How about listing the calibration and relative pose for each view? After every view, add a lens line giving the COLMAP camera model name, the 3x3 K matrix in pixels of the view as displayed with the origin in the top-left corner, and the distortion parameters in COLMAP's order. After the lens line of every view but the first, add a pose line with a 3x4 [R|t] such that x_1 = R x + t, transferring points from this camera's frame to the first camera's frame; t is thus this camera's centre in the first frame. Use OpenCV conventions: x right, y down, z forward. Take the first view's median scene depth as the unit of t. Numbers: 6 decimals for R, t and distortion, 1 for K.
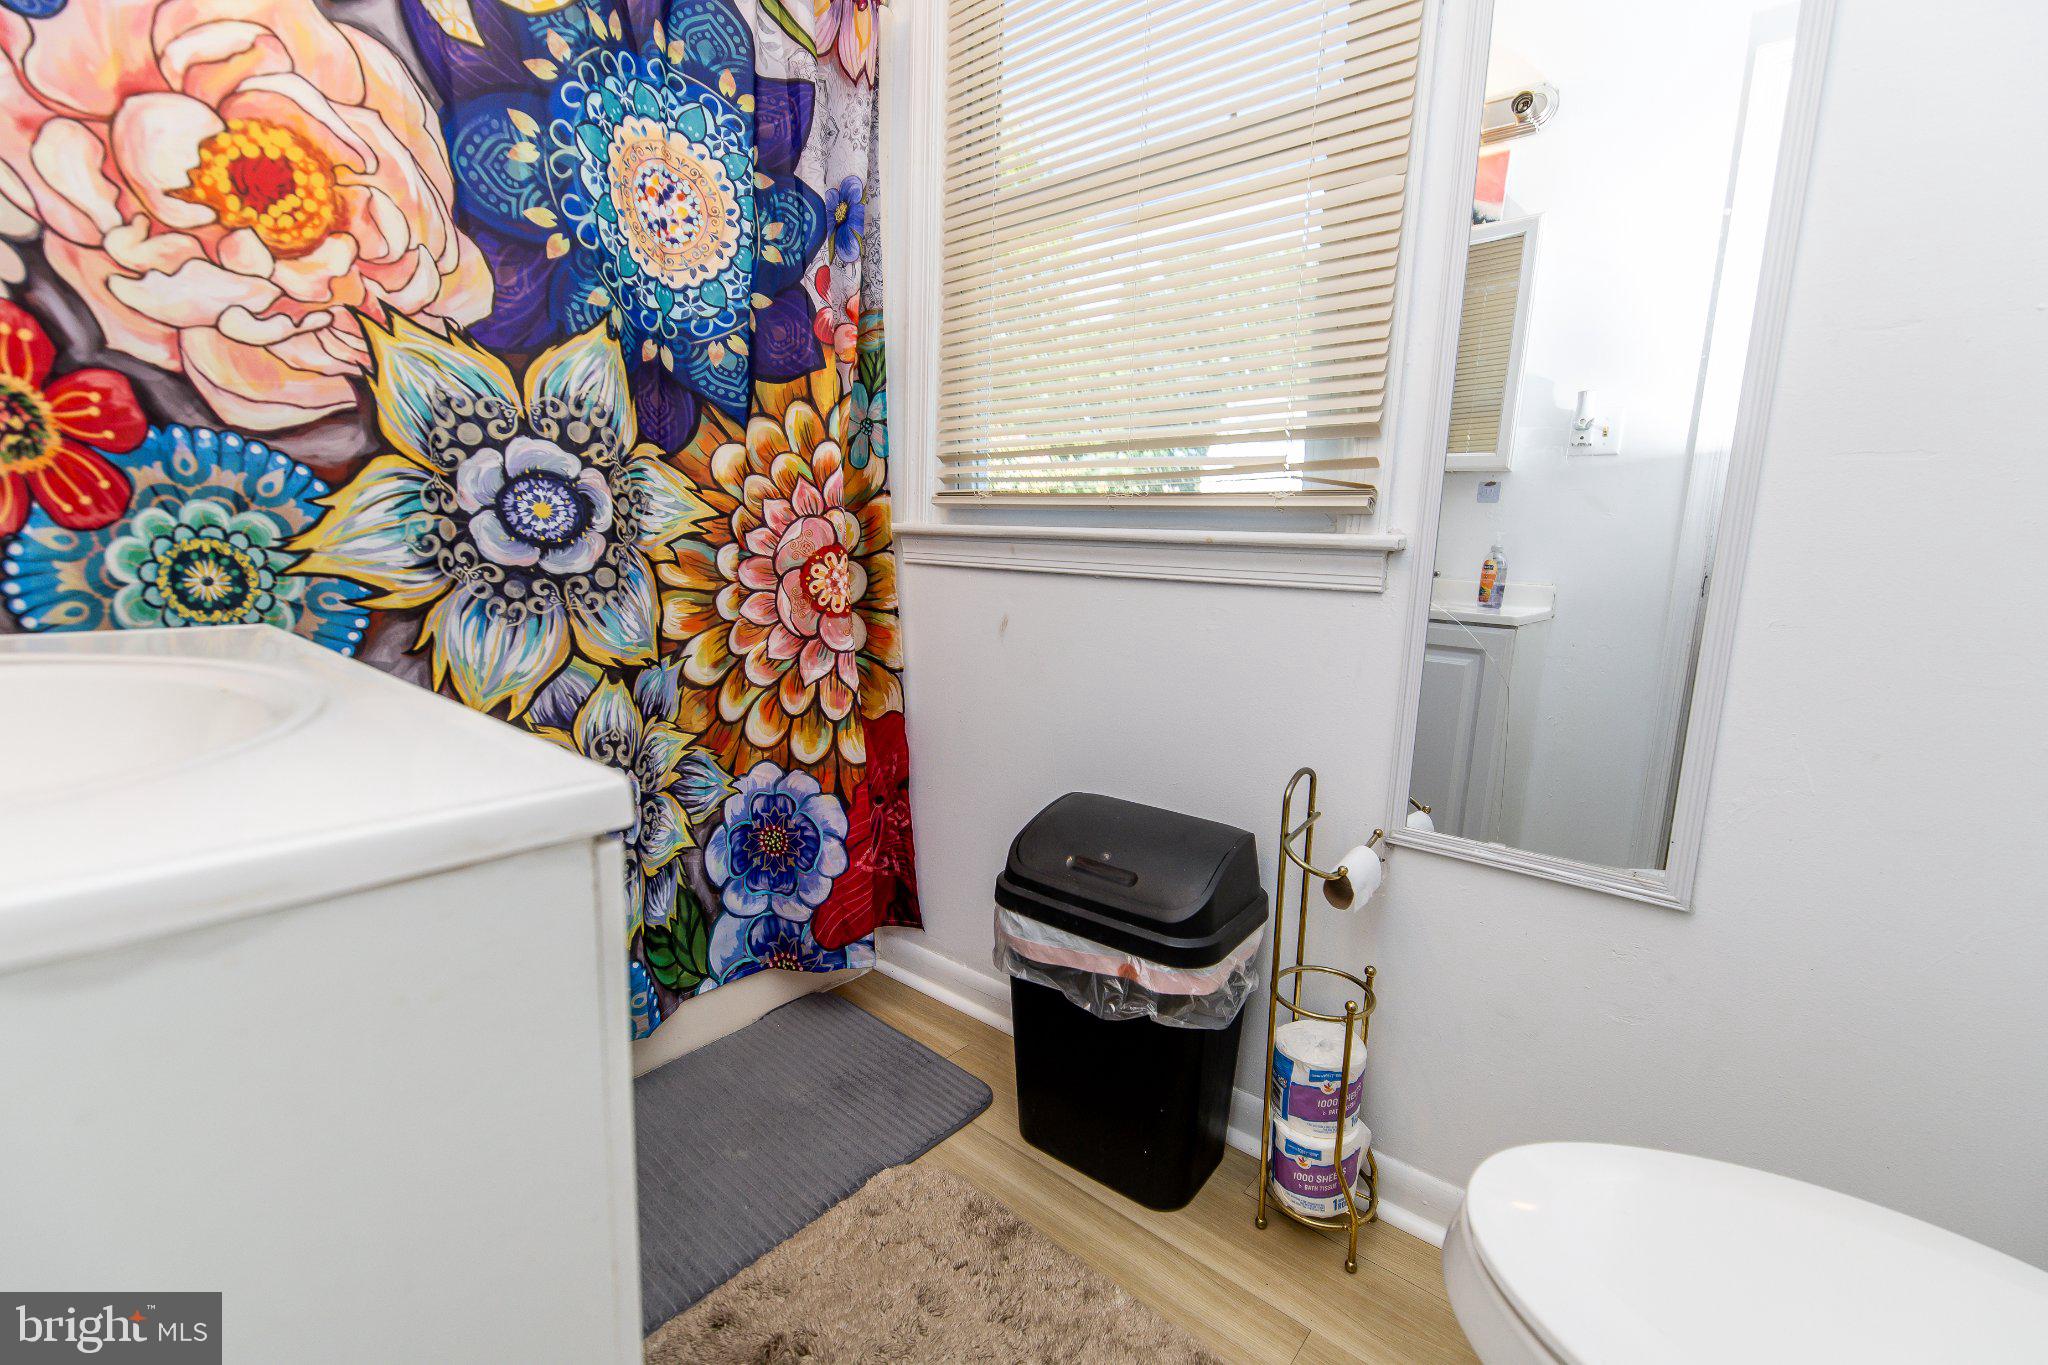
lens RADIAL K [[866.6, 0, 1027.8], [0, 866.6, 686.9], [0, 0, 1]] dist [-0.003385, -0.000594]
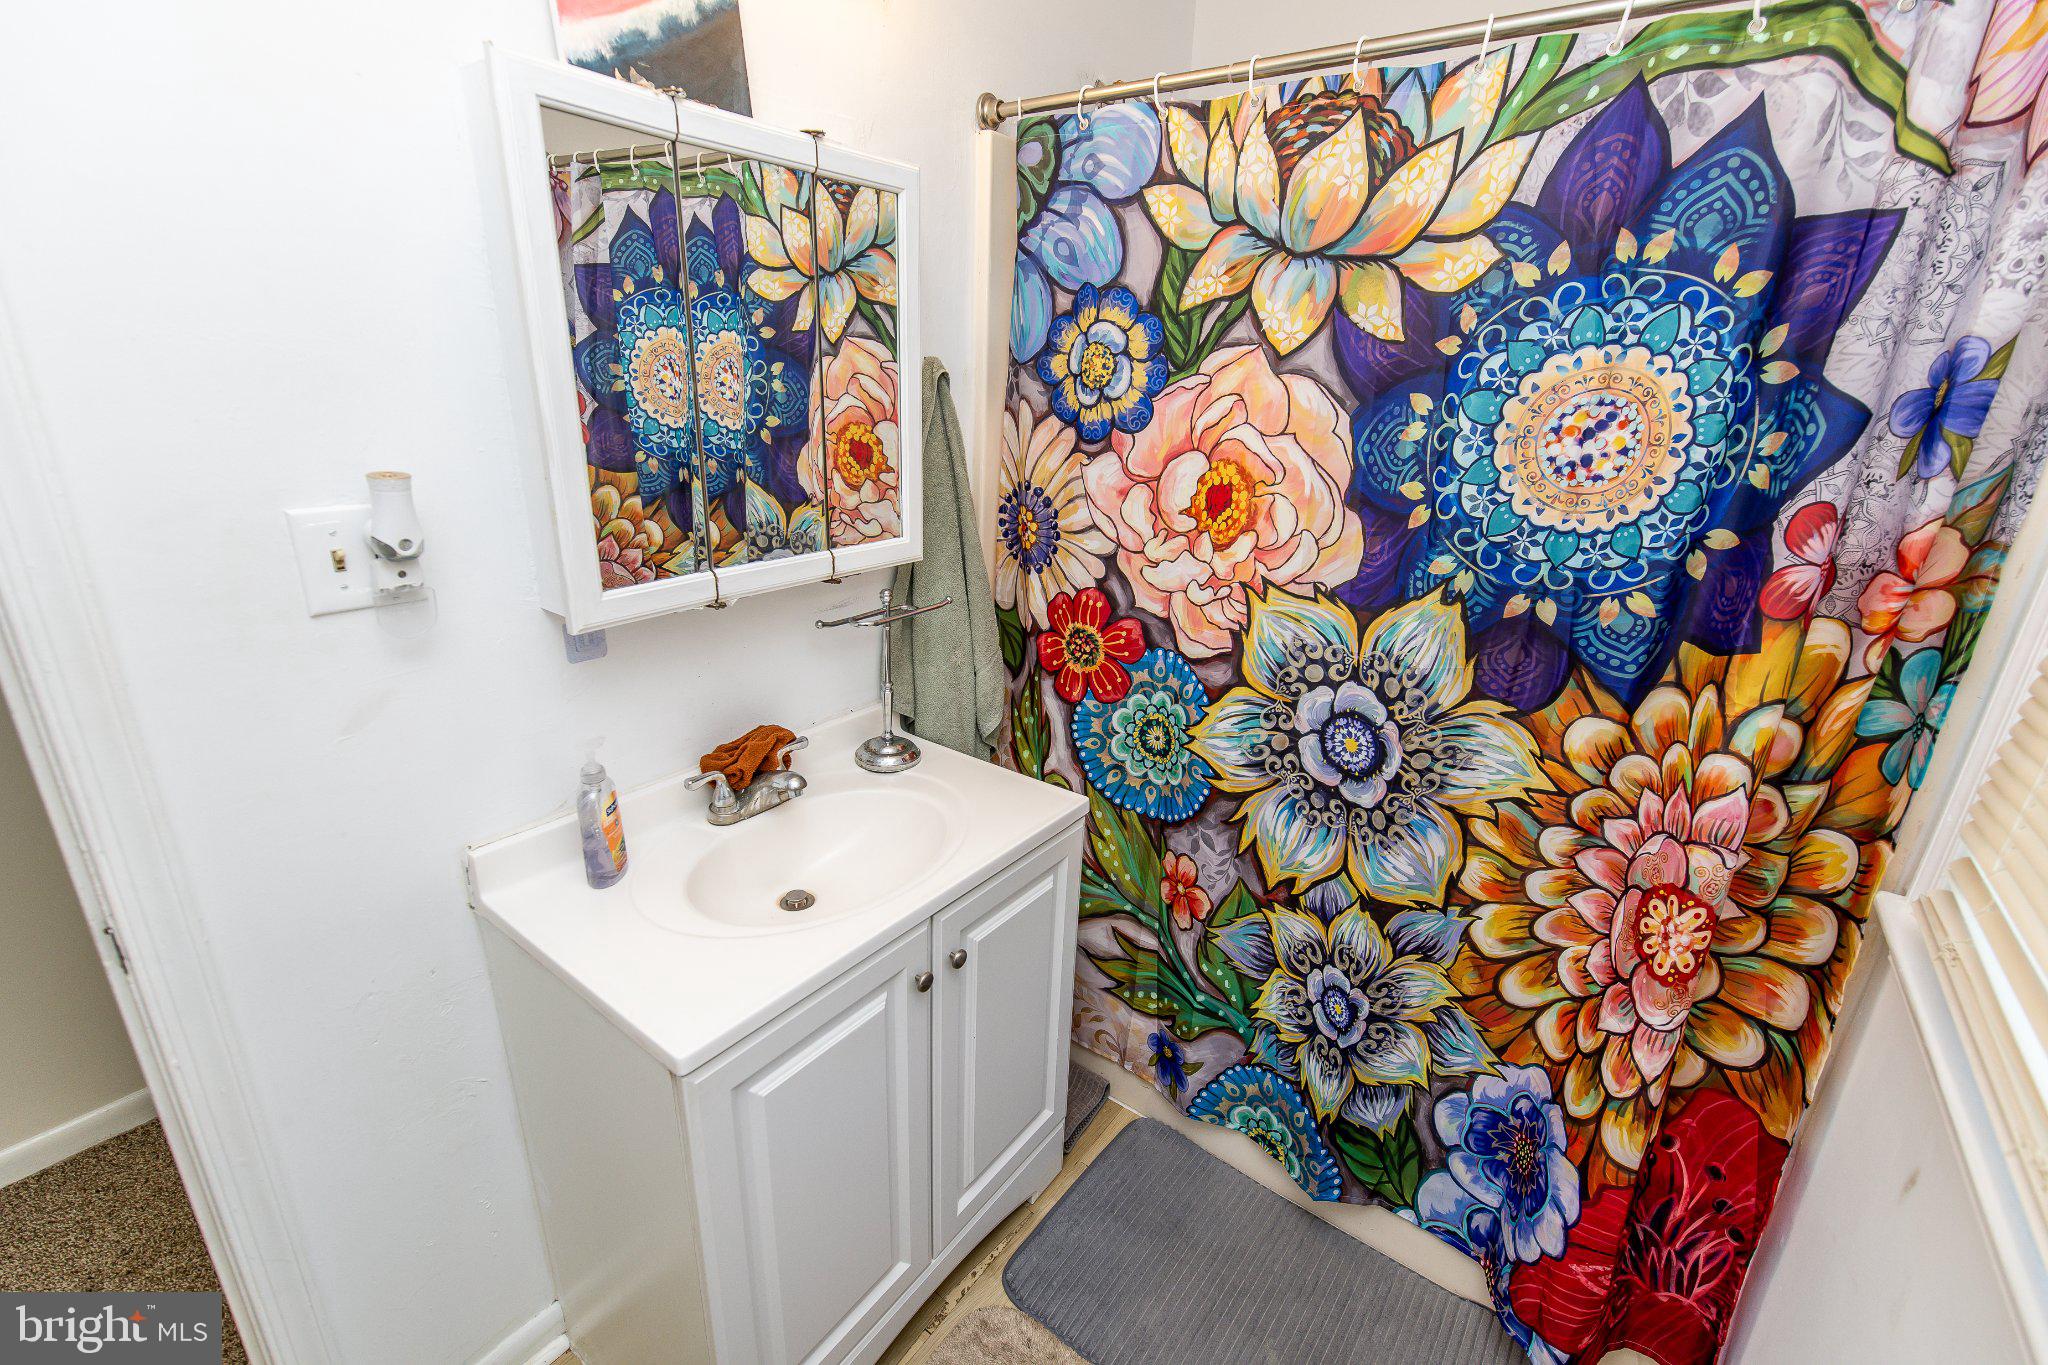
lens RADIAL K [[866.6, 0, 1027.8], [0, 866.6, 686.9], [0, 0, 1]] dist [-0.003385, -0.000594]
pose [[0.057090, 0.294002, -0.954098, 0.450733], [-0.201701, 0.939347, 0.277388, -0.498441], [0.977782, 0.176606, 0.112928, 0.457993]]
